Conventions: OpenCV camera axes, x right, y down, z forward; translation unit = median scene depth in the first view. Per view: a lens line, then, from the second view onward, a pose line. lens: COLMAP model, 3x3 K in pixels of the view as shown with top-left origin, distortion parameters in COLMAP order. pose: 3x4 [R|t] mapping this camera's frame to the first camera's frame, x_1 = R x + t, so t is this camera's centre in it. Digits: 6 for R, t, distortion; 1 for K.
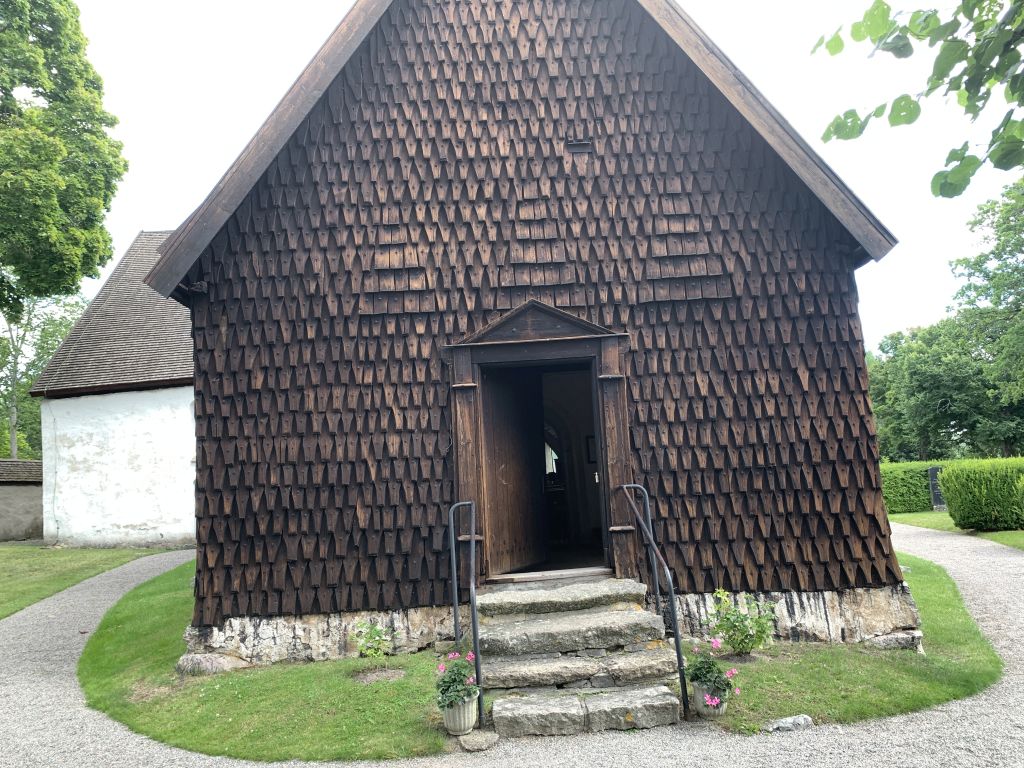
lens RADIAL K [[804.2, 0, 513.0], [0, 804.2, 403.1], [0, 0, 1]] dist [0.077382, -0.175918]
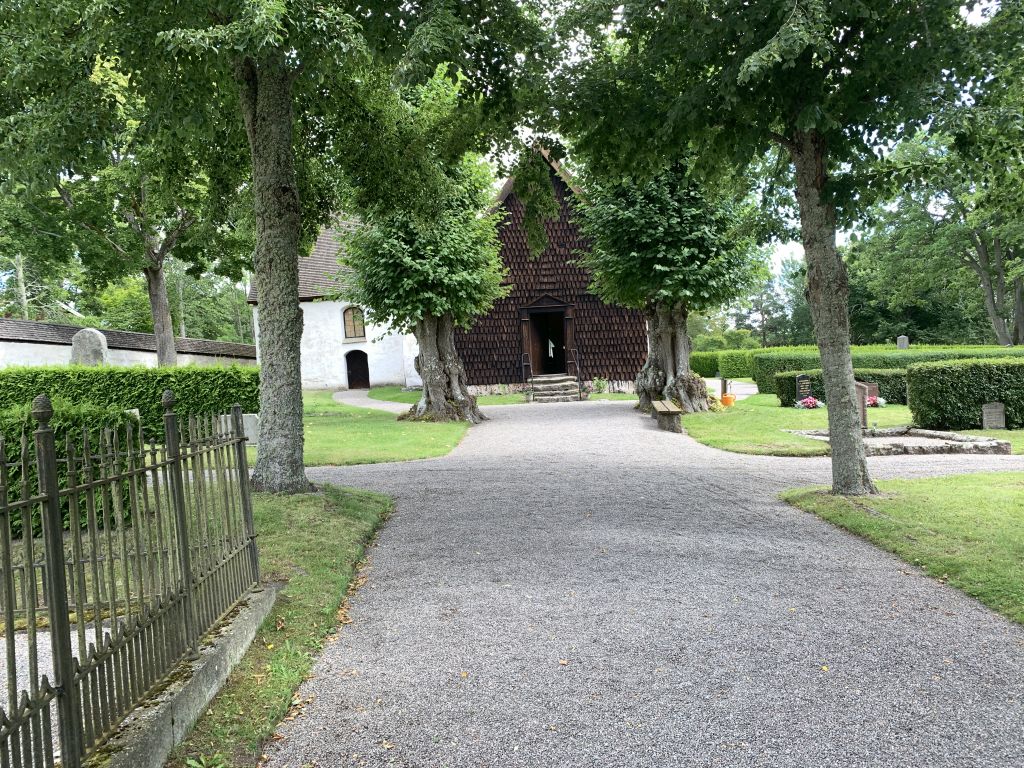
lens RADIAL K [[804.2, 0, 513.0], [0, 804.2, 403.1], [0, 0, 1]] dist [0.077382, -0.175918]
pose [[0.999907, 0.013585, 0.001098, -0.109405], [-0.013609, 0.990797, 0.134668, -0.126404], [0.000741, -0.134671, 0.990890, -2.351998]]
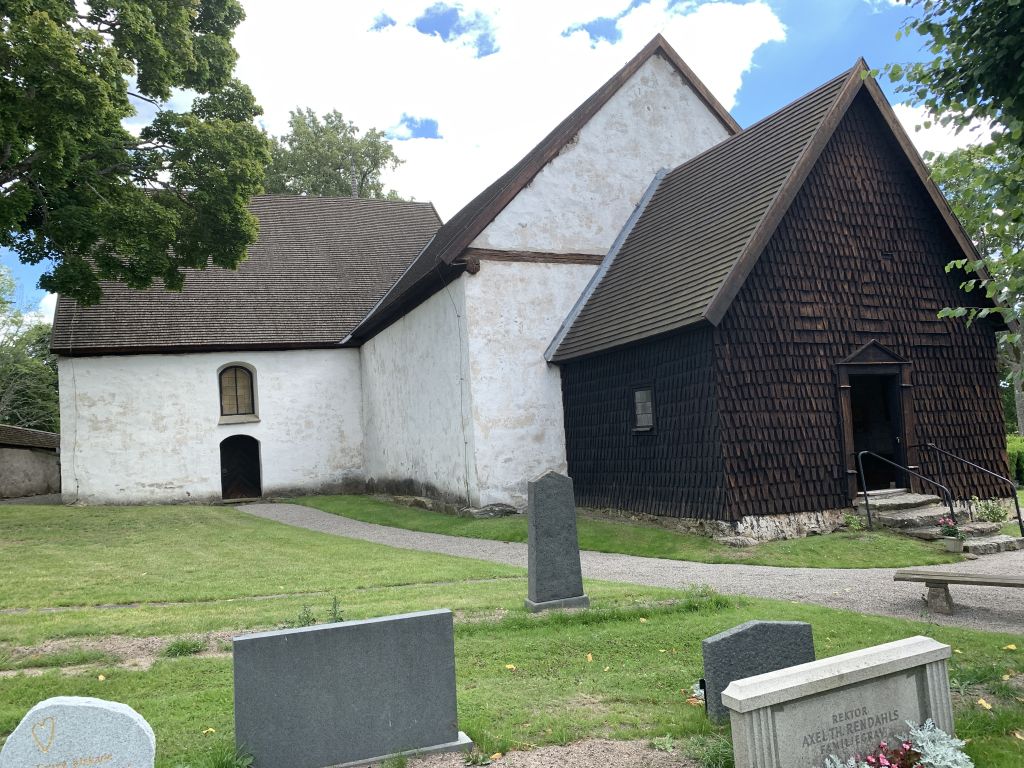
lens RADIAL K [[804.2, 0, 513.0], [0, 804.2, 403.1], [0, 0, 1]] dist [0.077382, -0.175918]
pose [[0.929626, 0.038558, 0.366482, -1.368362], [-0.049362, 0.998578, 0.020151, 0.014525], [-0.365184, -0.036824, 0.930207, -0.388725]]
